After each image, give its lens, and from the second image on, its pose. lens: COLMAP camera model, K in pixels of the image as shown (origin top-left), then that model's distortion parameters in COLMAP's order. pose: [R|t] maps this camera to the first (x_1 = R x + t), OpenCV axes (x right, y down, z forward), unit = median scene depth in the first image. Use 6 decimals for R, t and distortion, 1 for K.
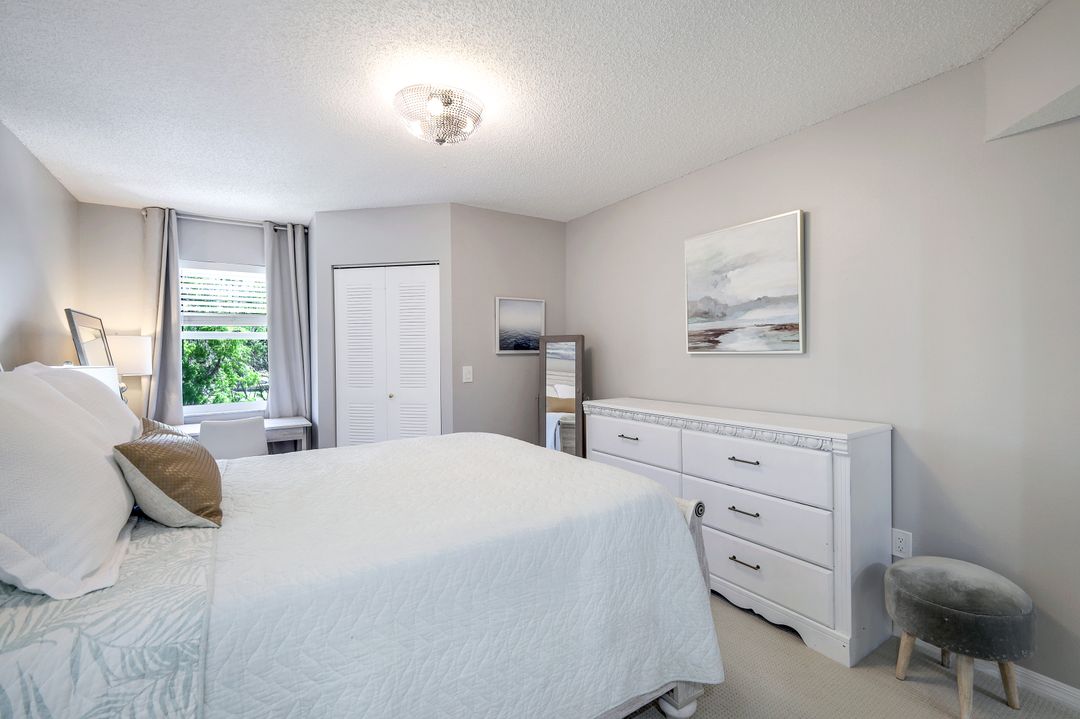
lens RADIAL K [[469.6, 0, 537.2], [0, 469.6, 359.8], [0, 0, 1]] dist [0.002045, 0.000319]
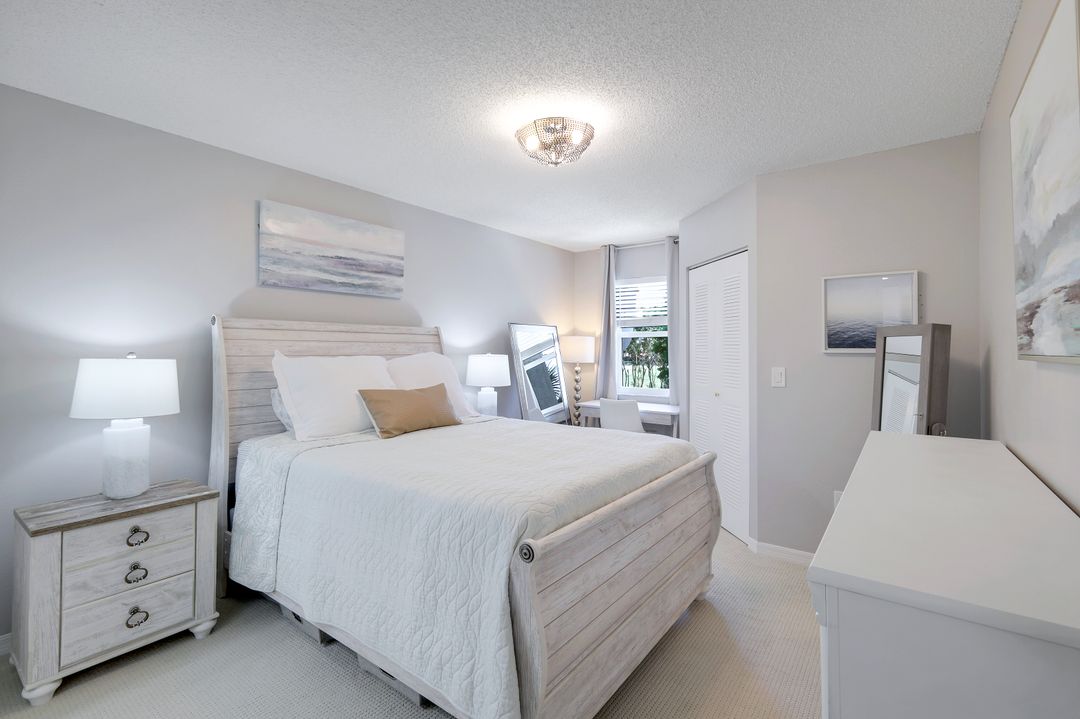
lens RADIAL K [[473.7, 0, 538.5], [0, 473.7, 351.7], [0, 0, 1]] dist [0.010901, 0.000555]
pose [[0.349362, 0.016496, -0.936843, 0.466649], [-0.034992, 0.999377, 0.004548, -0.001798], [0.936334, 0.031193, 0.349721, 0.314020]]
